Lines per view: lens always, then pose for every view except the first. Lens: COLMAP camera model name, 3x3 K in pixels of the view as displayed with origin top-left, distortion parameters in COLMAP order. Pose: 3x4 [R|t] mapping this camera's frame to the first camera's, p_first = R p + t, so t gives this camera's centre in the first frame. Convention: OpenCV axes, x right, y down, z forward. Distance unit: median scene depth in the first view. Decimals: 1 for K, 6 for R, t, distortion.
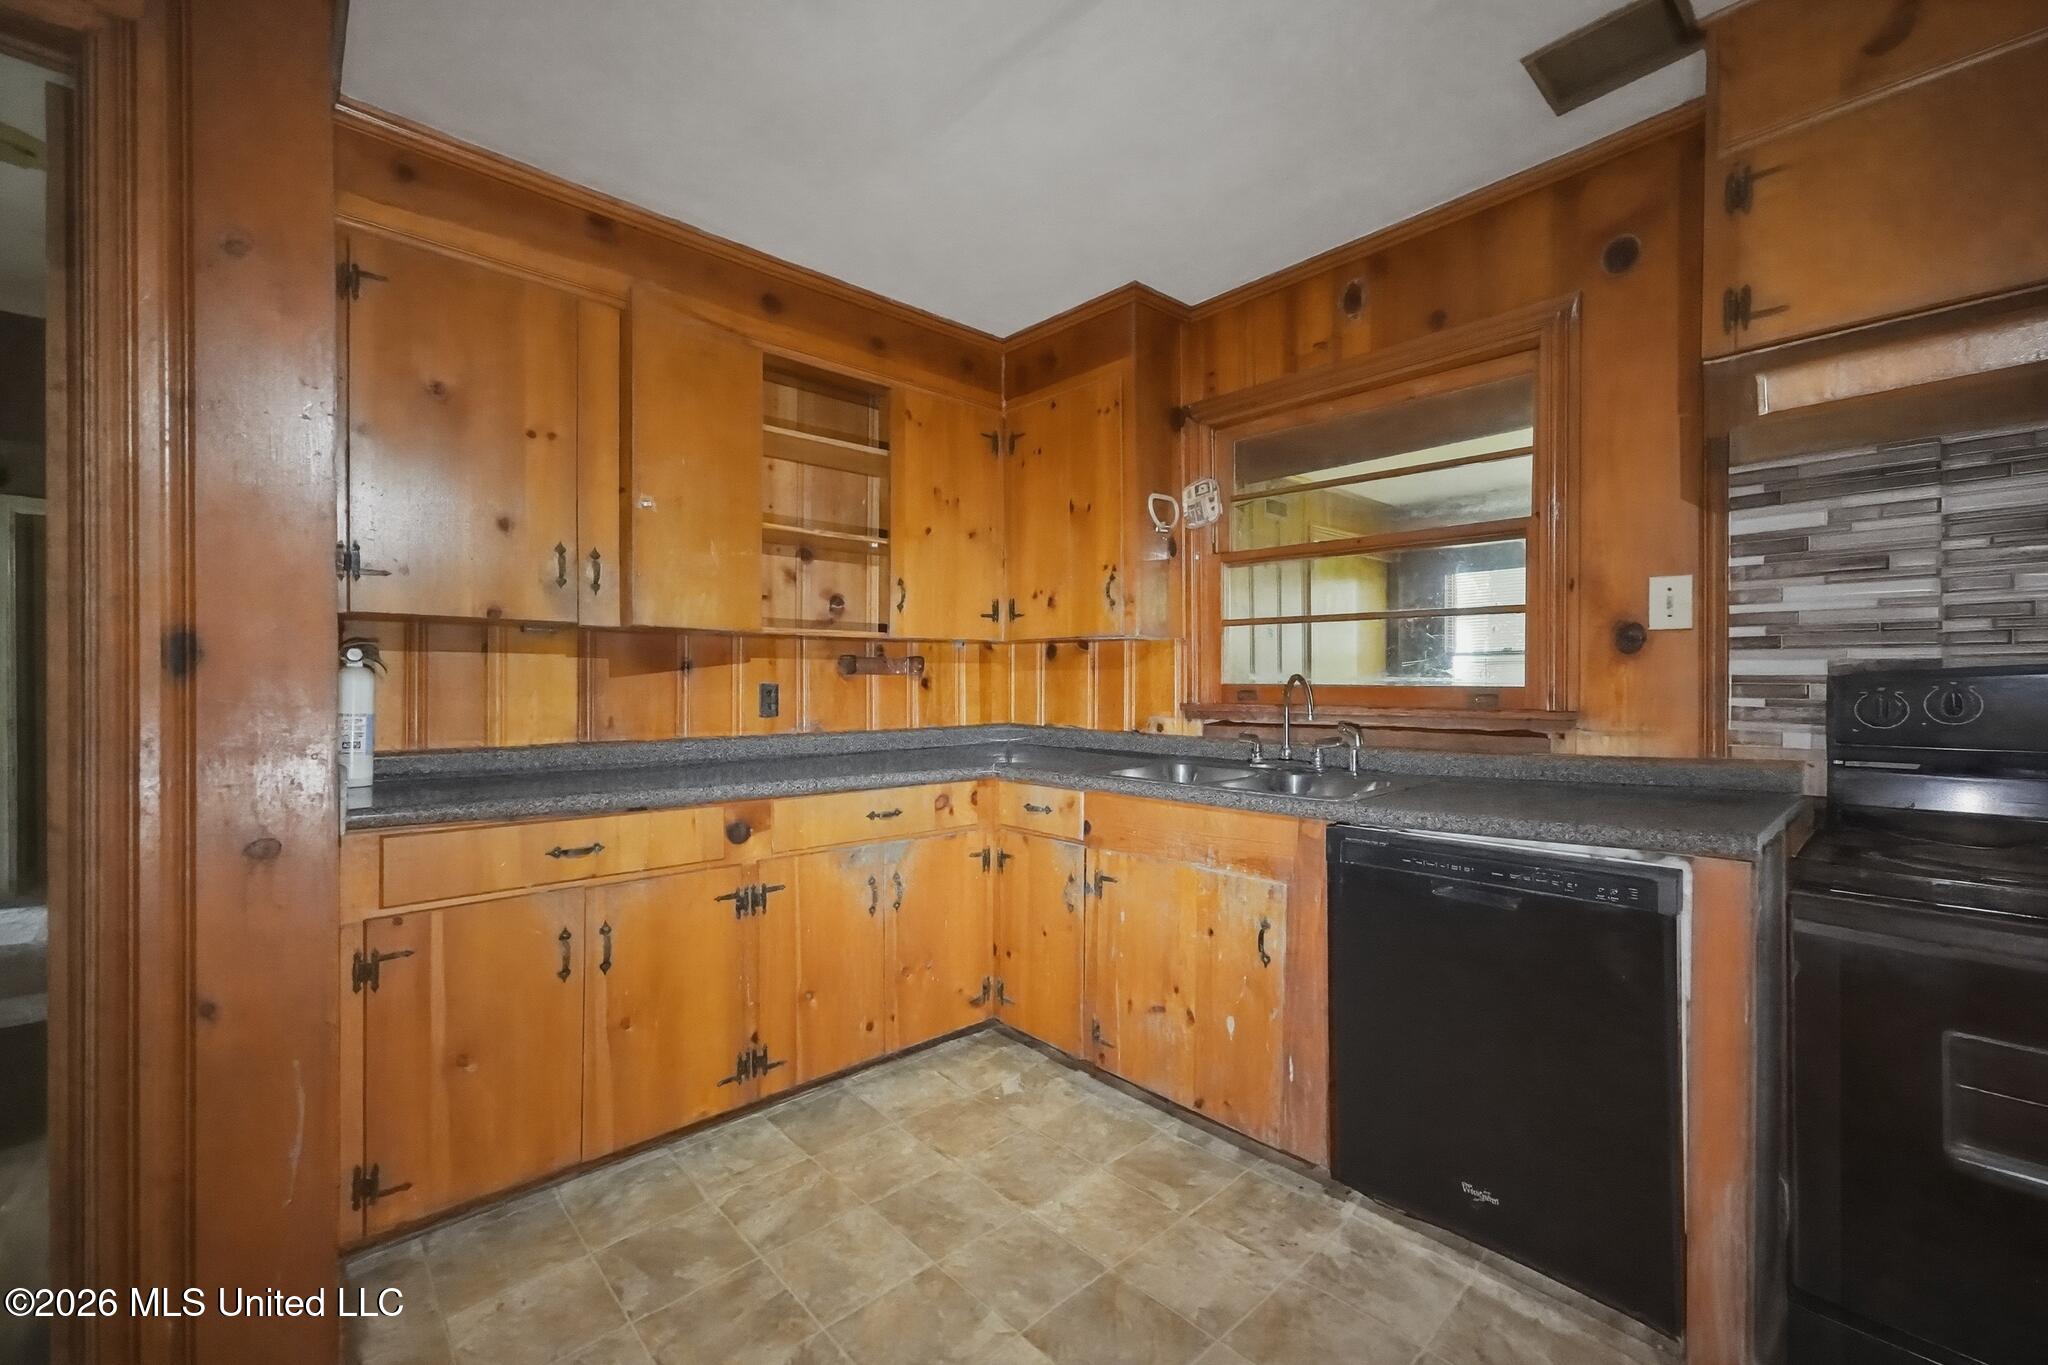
lens RADIAL K [[859.6, 0, 1011.0], [0, 859.6, 692.7], [0, 0, 1]] dist [-0.033171, 0.017779]
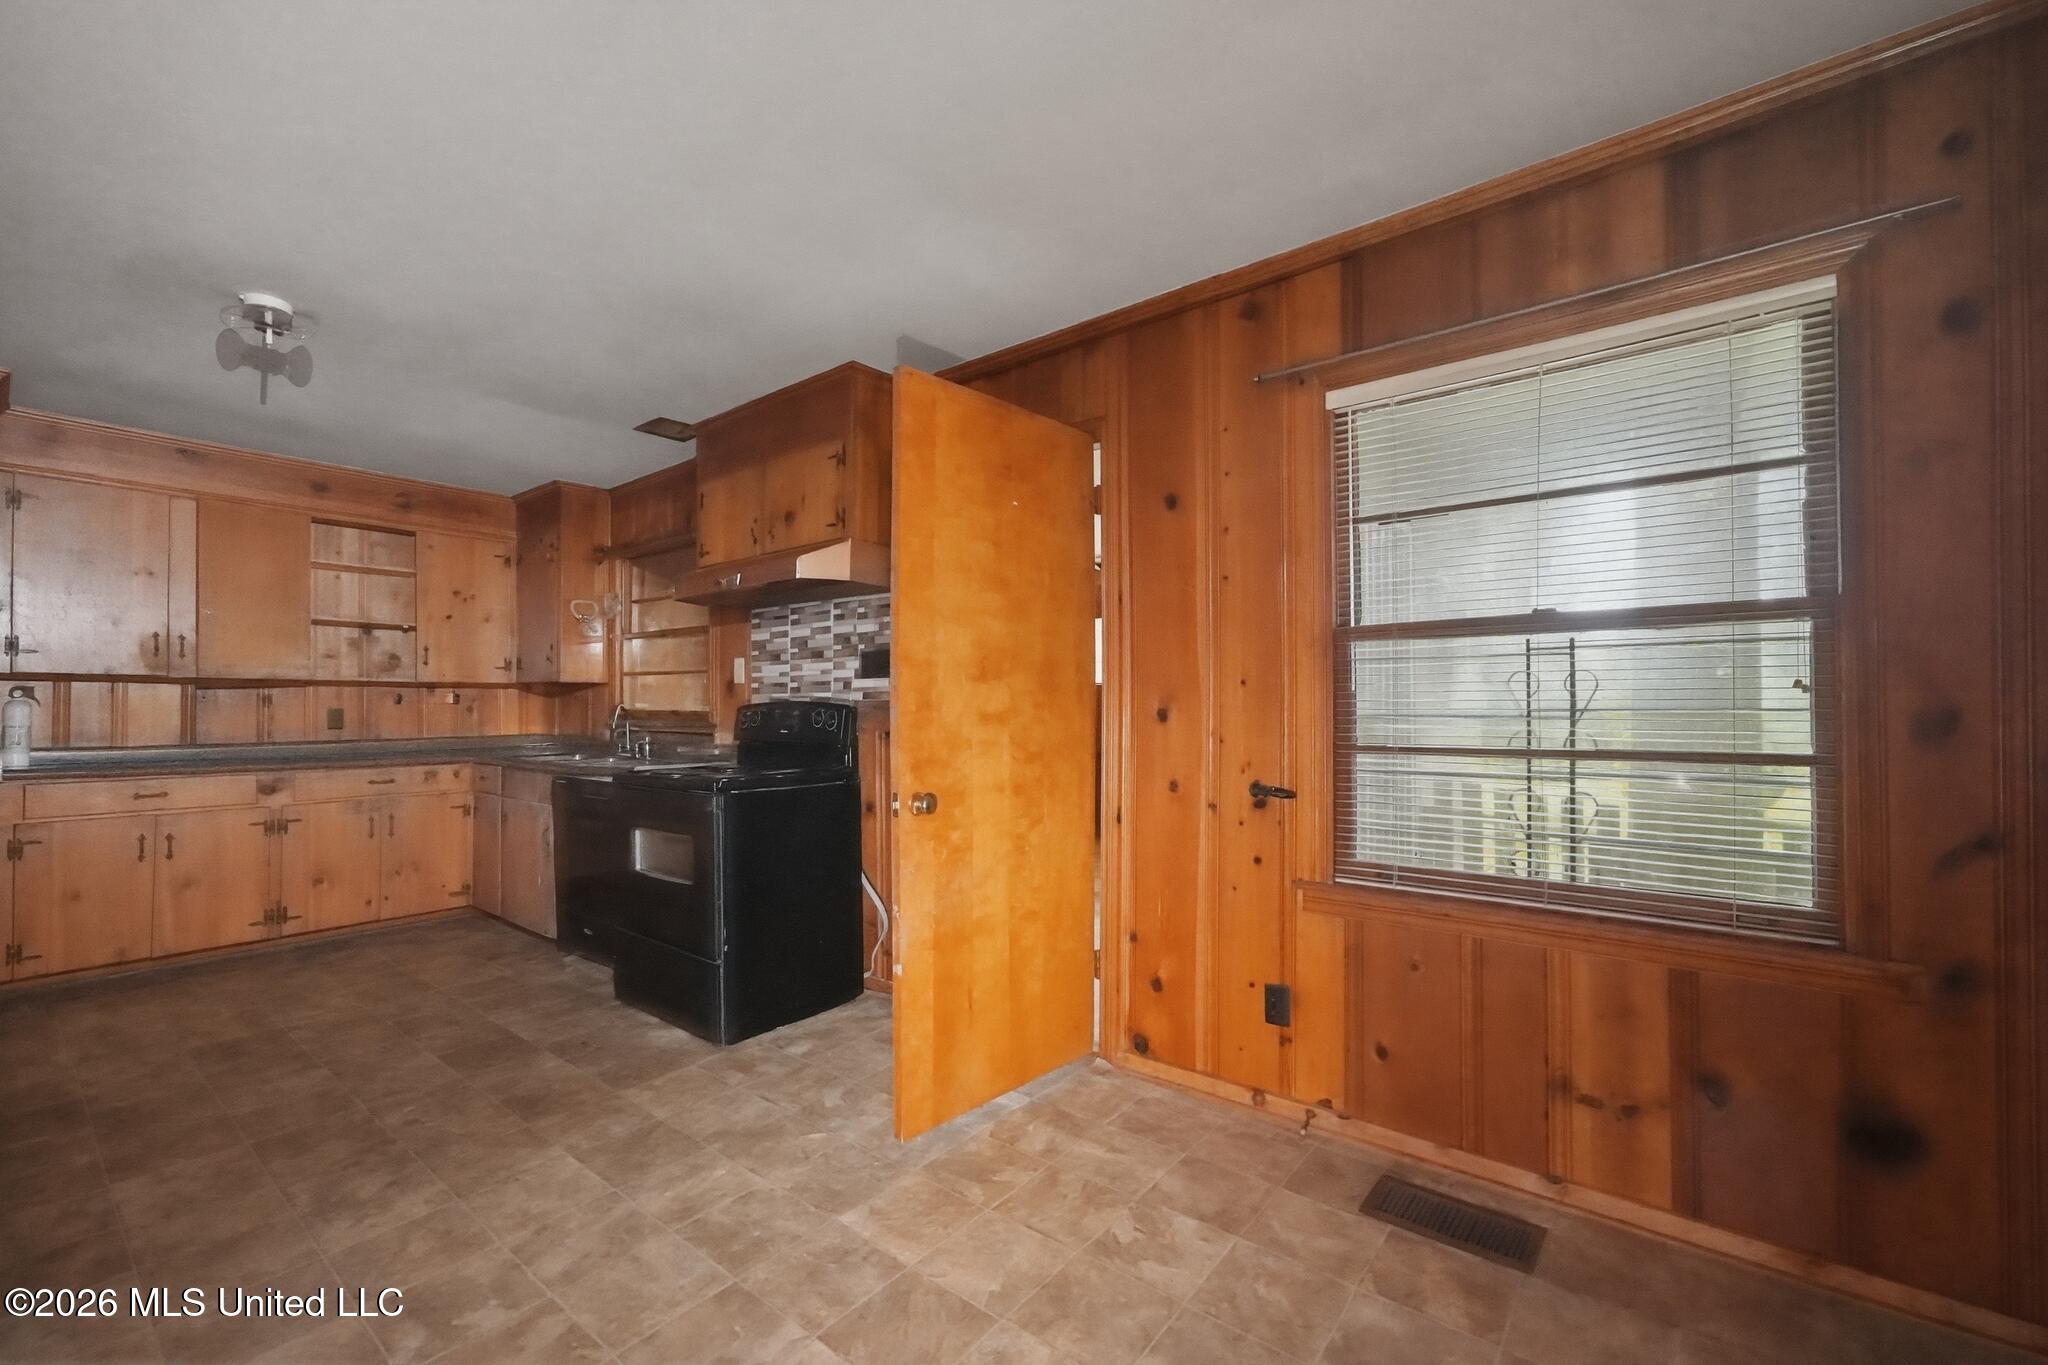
lens RADIAL K [[859.6, 0, 1003.3], [0, 859.6, 669.6], [0, 0, 1]] dist [-0.033171, 0.017779]
pose [[0.987232, -0.000146, 0.159289, 0.784054], [0.007460, 0.998945, -0.045317, -0.003902], [-0.159115, 0.045927, 0.986191, -0.885500]]
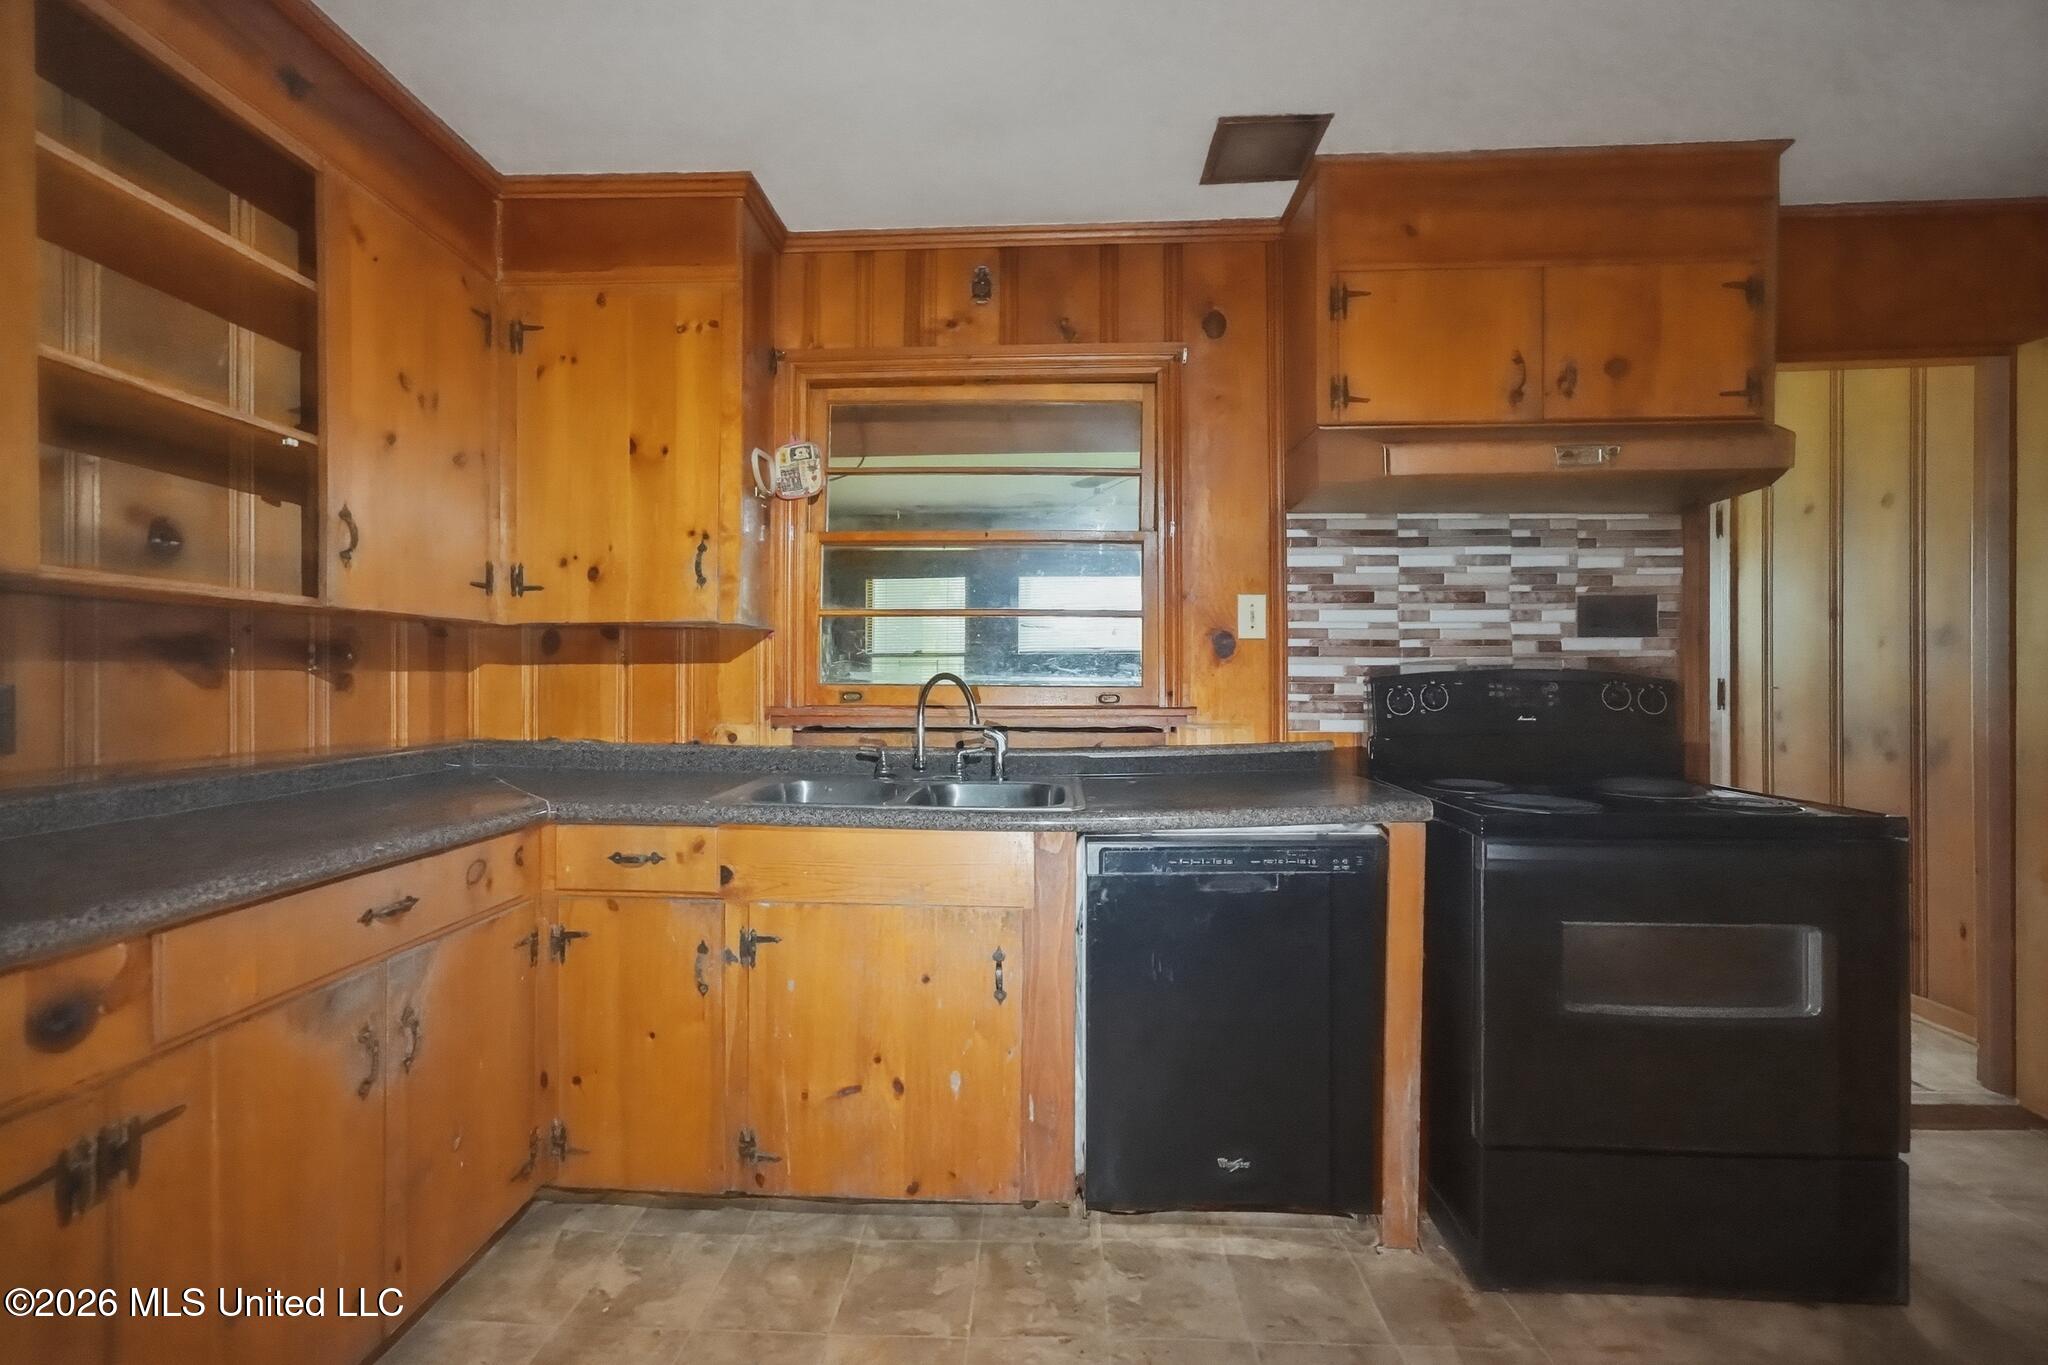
lens RADIAL K [[859.6, 0, 1032.0], [0, 859.6, 677.3], [0, 0, 1]] dist [-0.033171, 0.017779]
pose [[0.691049, 0.003688, 0.722798, -0.241251], [0.007568, 0.999895, -0.012337, -0.004505], [-0.722768, 0.013996, 0.690949, 0.269166]]
